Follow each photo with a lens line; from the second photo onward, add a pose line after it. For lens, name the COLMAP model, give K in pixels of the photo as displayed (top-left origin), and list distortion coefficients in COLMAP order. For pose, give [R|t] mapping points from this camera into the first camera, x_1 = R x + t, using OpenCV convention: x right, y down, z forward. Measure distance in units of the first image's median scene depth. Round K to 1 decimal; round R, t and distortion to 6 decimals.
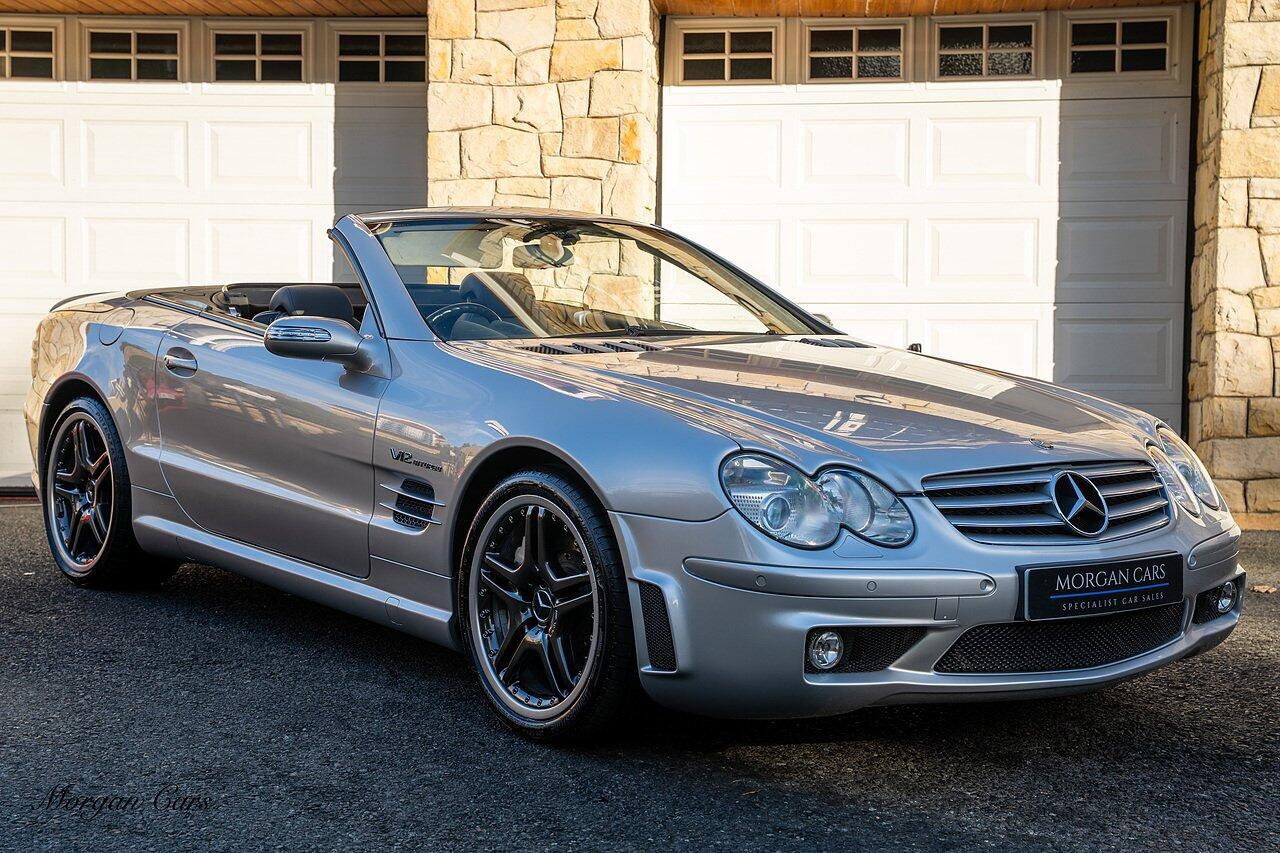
lens RADIAL K [[1963.8, 0, 652.9], [0, 1963.8, 436.8], [0, 0, 1]] dist [0.204317, 0.000000]
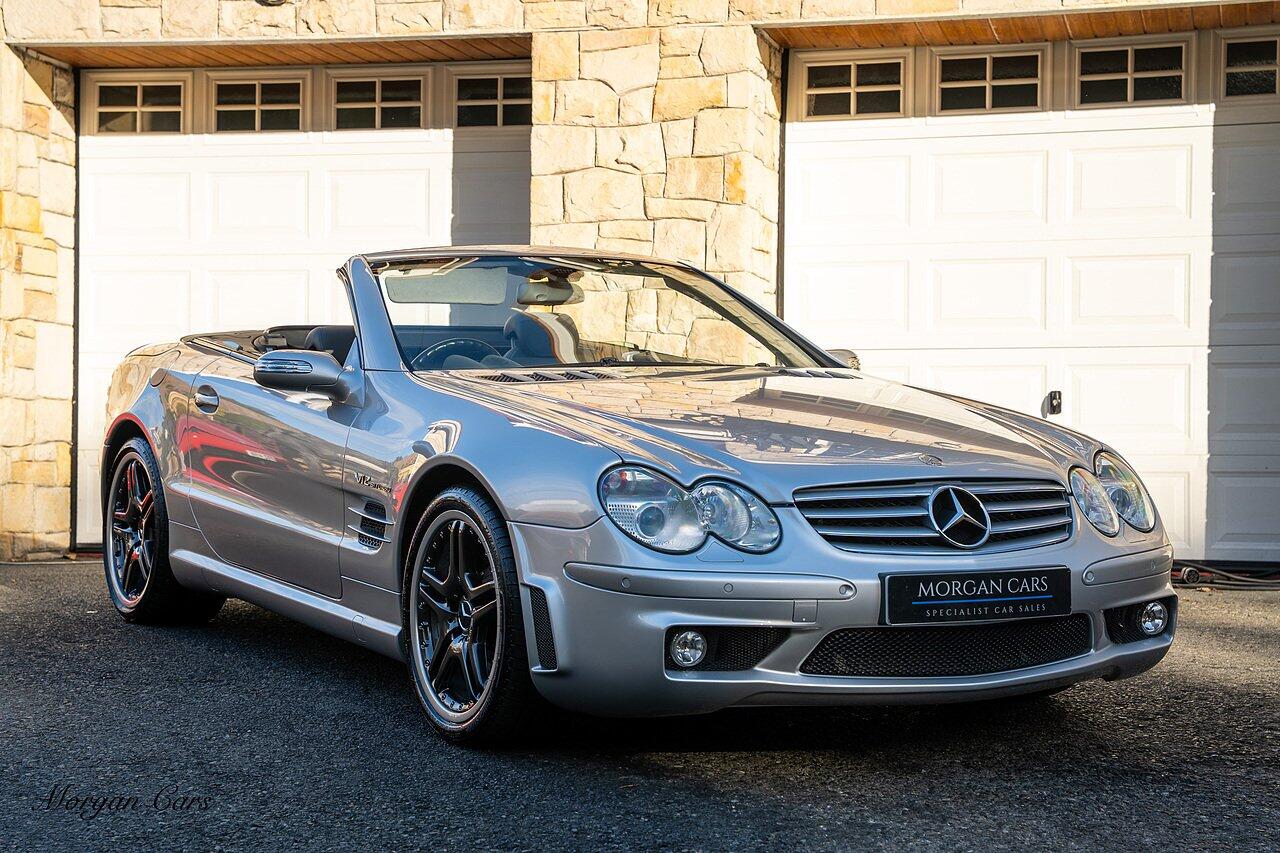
lens RADIAL K [[2296.4, 0, 663.0], [0, 2296.4, 436.6], [0, 0, 1]] dist [0.303658, 0.000000]
pose [[0.988939, -0.002802, -0.148298, 0.205283], [-0.003308, 0.999156, -0.040938, 0.035442], [0.148287, 0.040976, 0.988095, -0.186574]]
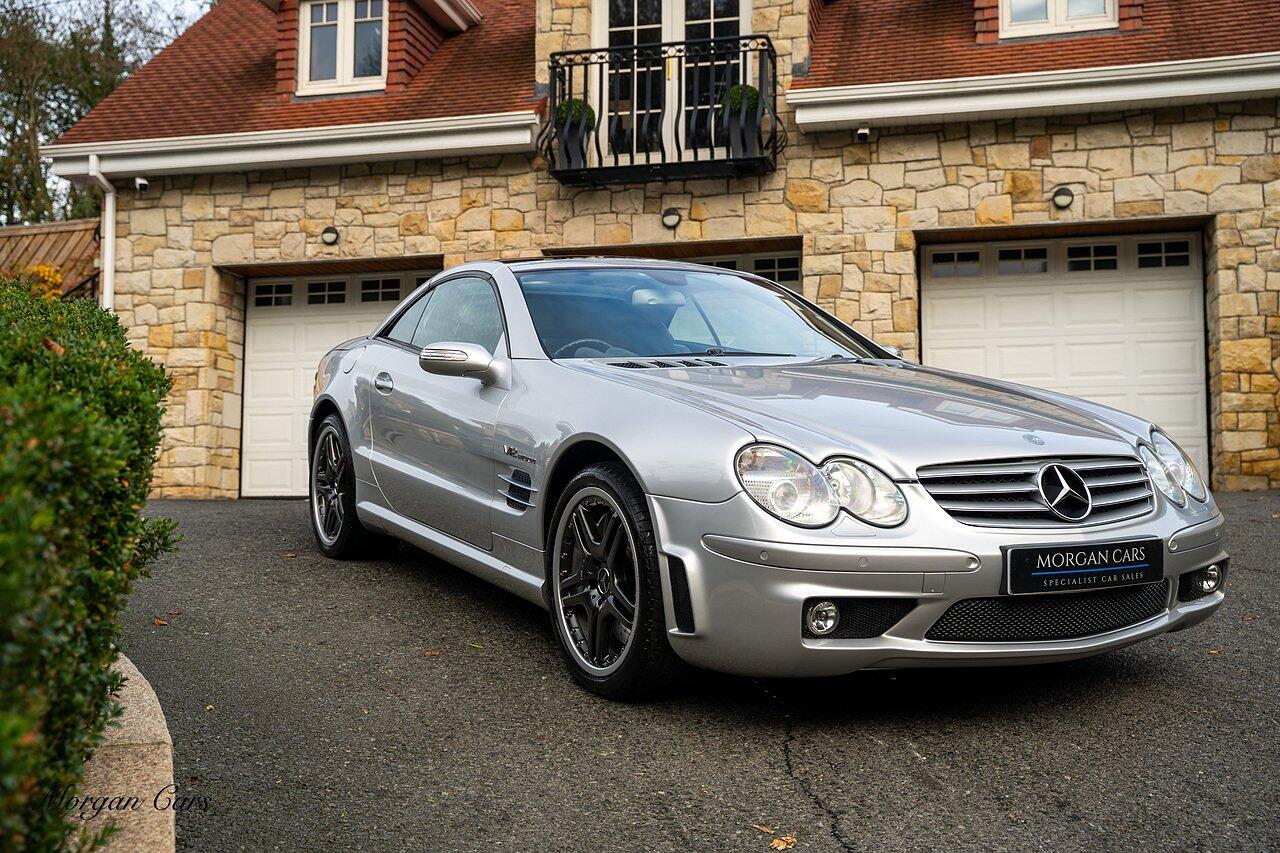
lens RADIAL K [[1350.4, 0, 661.5], [0, 1350.4, 428.5], [0, 0, 1]] dist [0.037224, 0.000000]
pose [[0.988048, 0.002327, -0.154128, 0.091581], [-0.006736, 0.999583, -0.028090, 0.017812], [0.153998, 0.028793, 0.987652, 0.174577]]
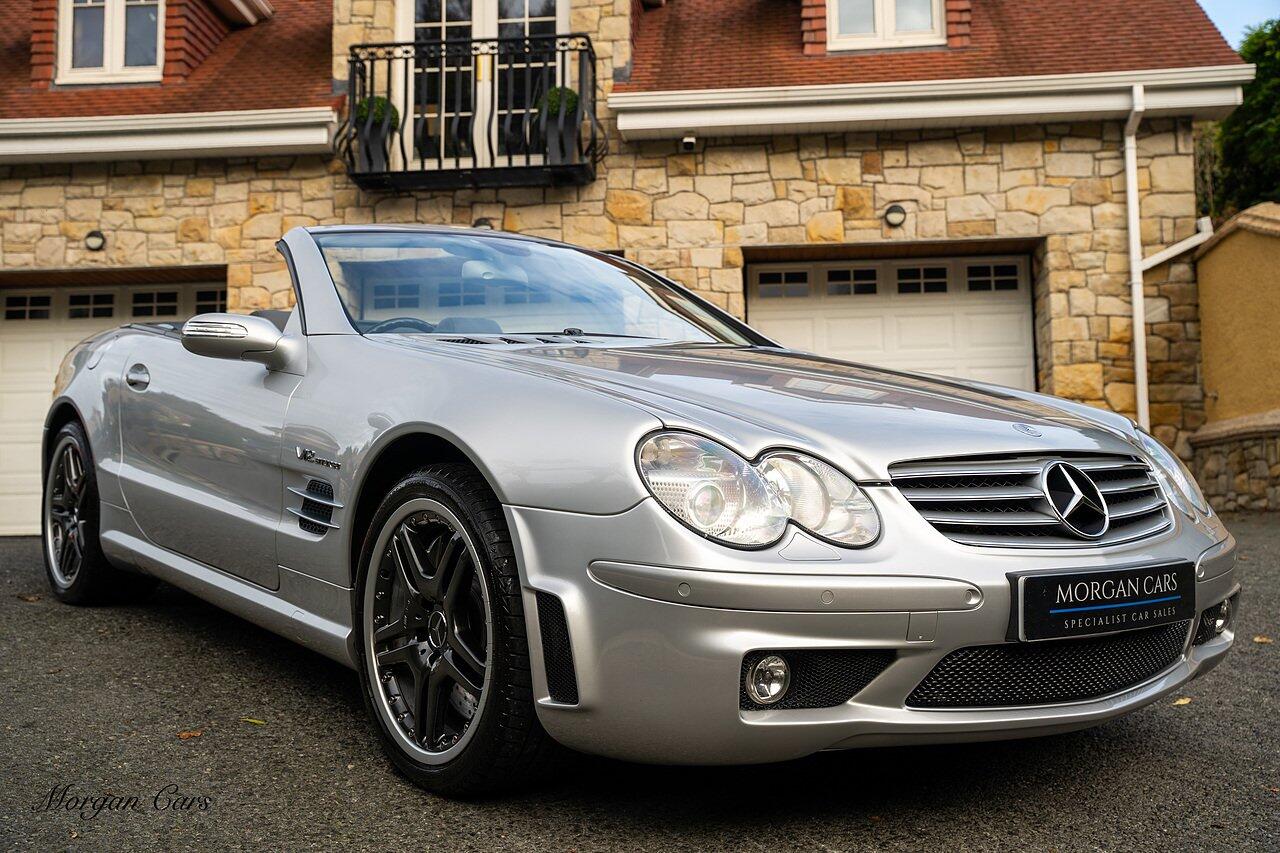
lens RADIAL K [[1350.4, 0, 640.4], [0, 1350.4, 429.7], [0, 0, 1]] dist [0.037224, 0.000000]
pose [[0.999780, 0.001394, -0.020927, 0.038396], [-0.002579, 0.998387, -0.056712, 0.031847], [0.020814, 0.056754, 0.998171, 0.365235]]
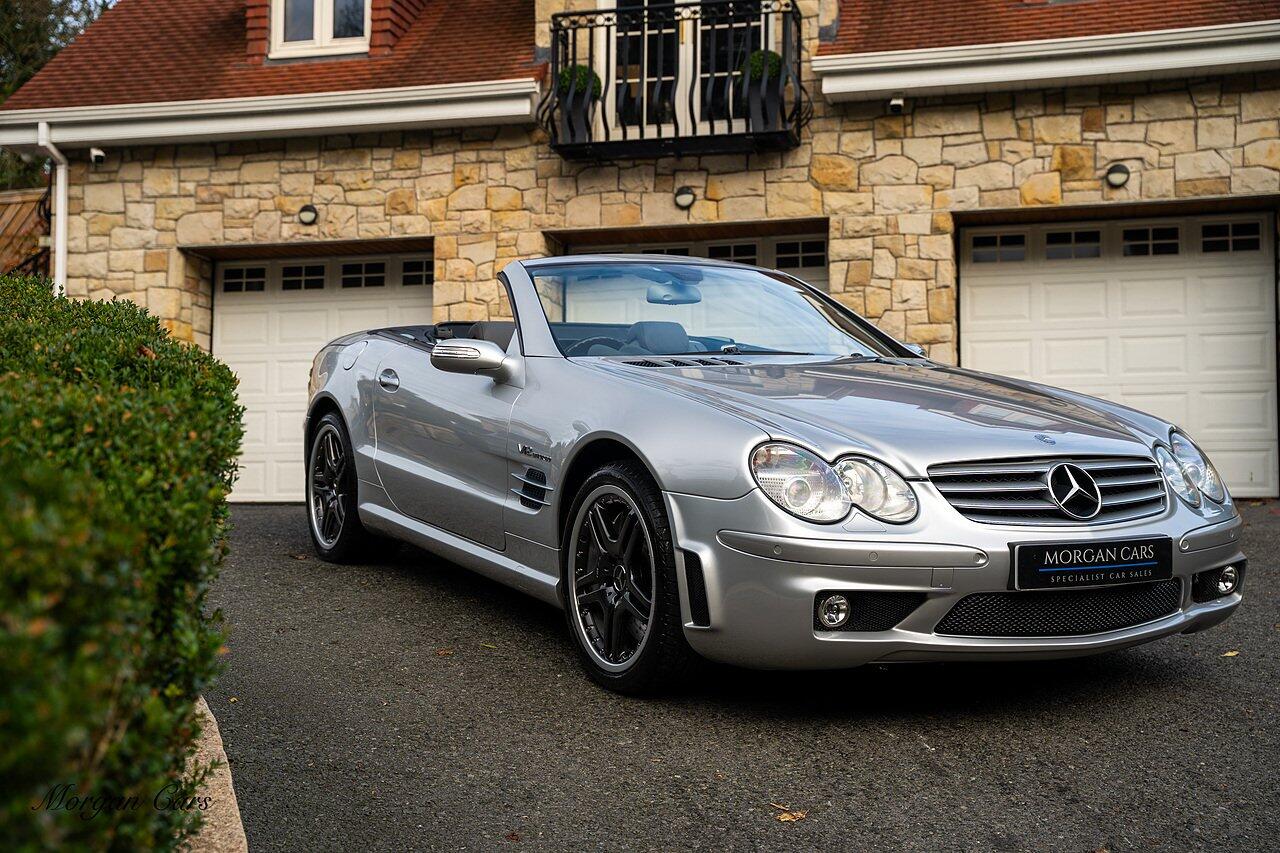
lens RADIAL K [[1544.0, 0, 665.3], [0, 1544.0, 437.1], [0, 0, 1]] dist [0.102429, 0.000000]
pose [[0.987418, 0.006456, -0.157997, 0.105300], [-0.010229, 0.999681, -0.023079, 0.022044], [0.157798, 0.024405, 0.987170, 0.065343]]
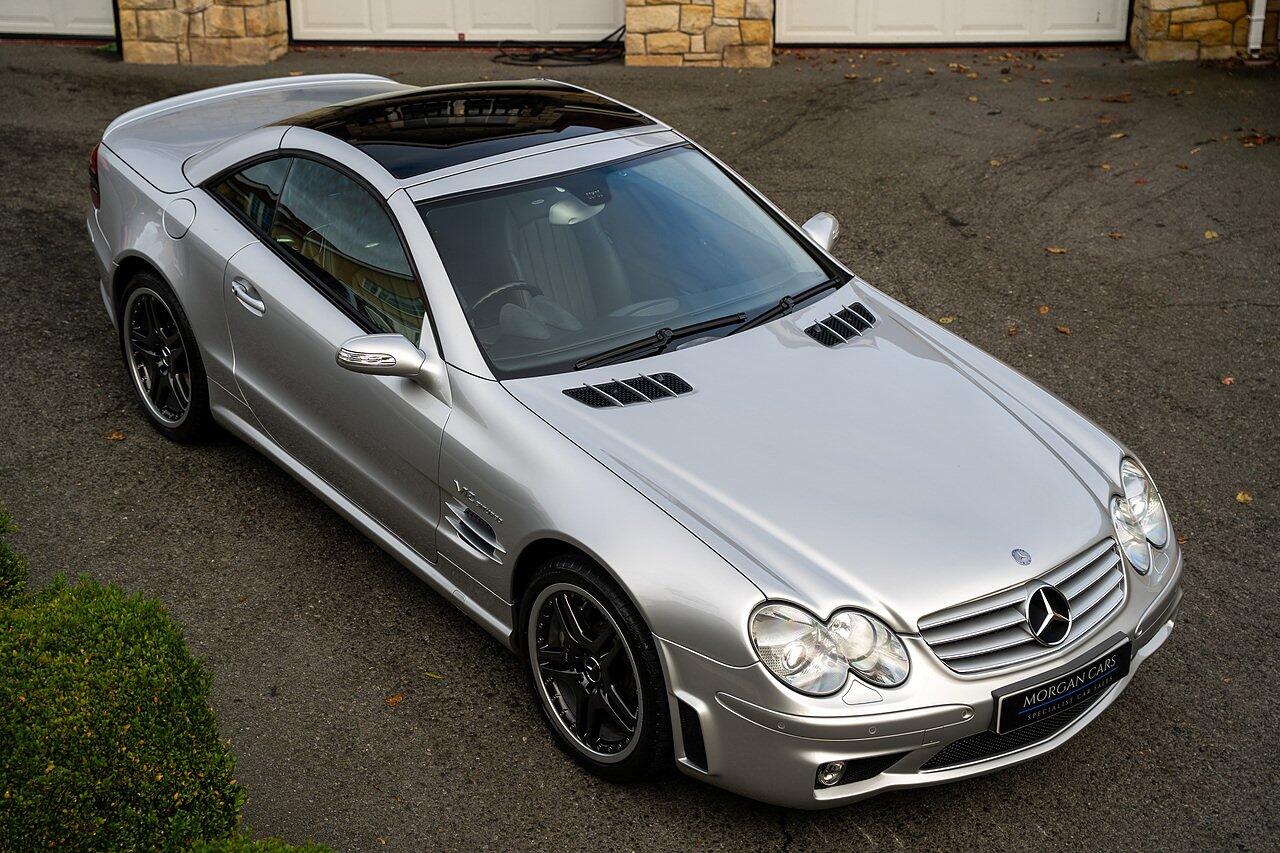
lens RADIAL K [[1877.2, 0, 645.7], [0, 1877.2, 416.4], [0, 0, 1]] dist [0.182448, 0.000000]
pose [[0.999892, 0.007030, 0.012904, -0.035074], [-0.011067, 0.937940, 0.346620, -0.398618], [-0.009667, -0.346726, 0.937917, -0.017194]]
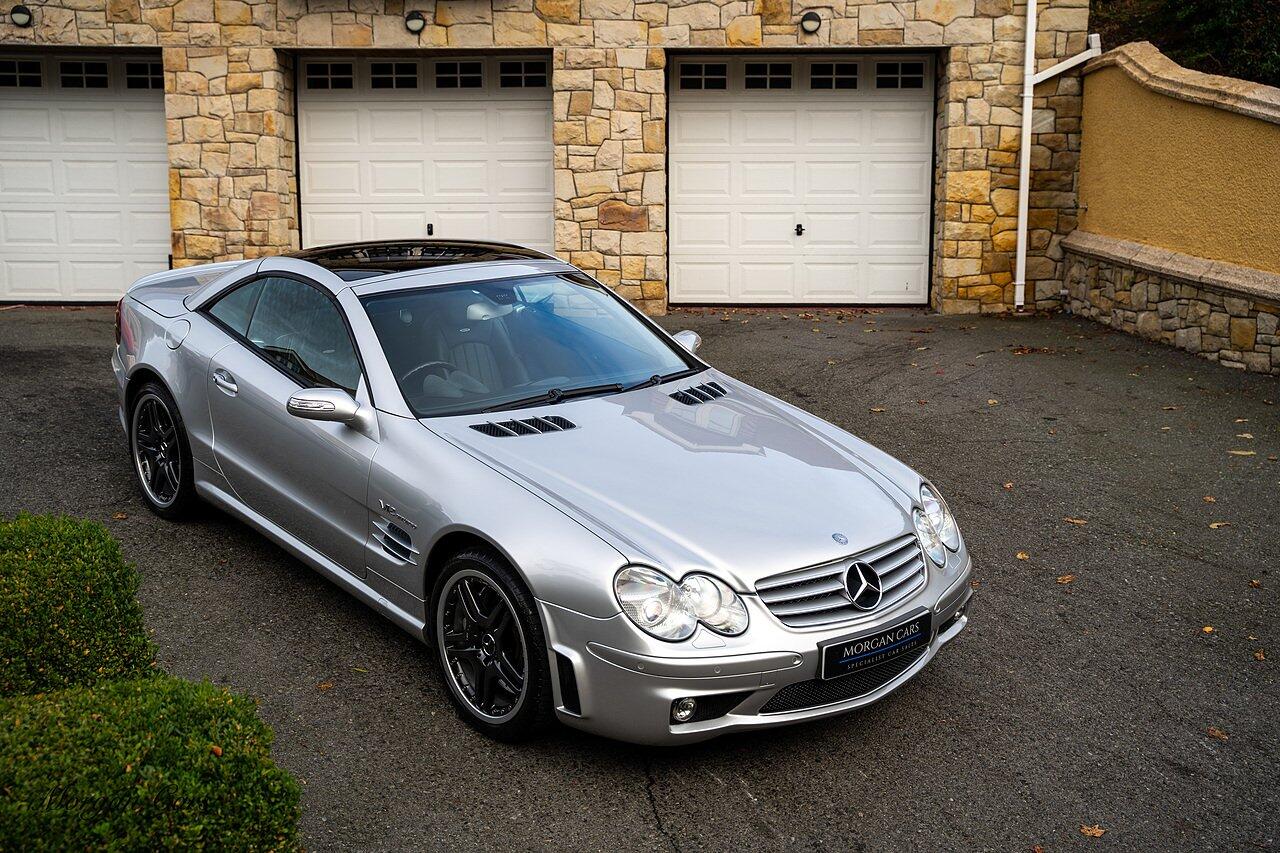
lens RADIAL K [[1422.0, 0, 638.6], [0, 1422.0, 425.6], [0, 0, 1]] dist [0.053731, 0.000000]
pose [[0.998915, 0.008678, 0.045753, 0.003310], [-0.017092, 0.982239, 0.186853, -0.230777], [-0.043319, -0.187432, 0.981322, 0.010632]]
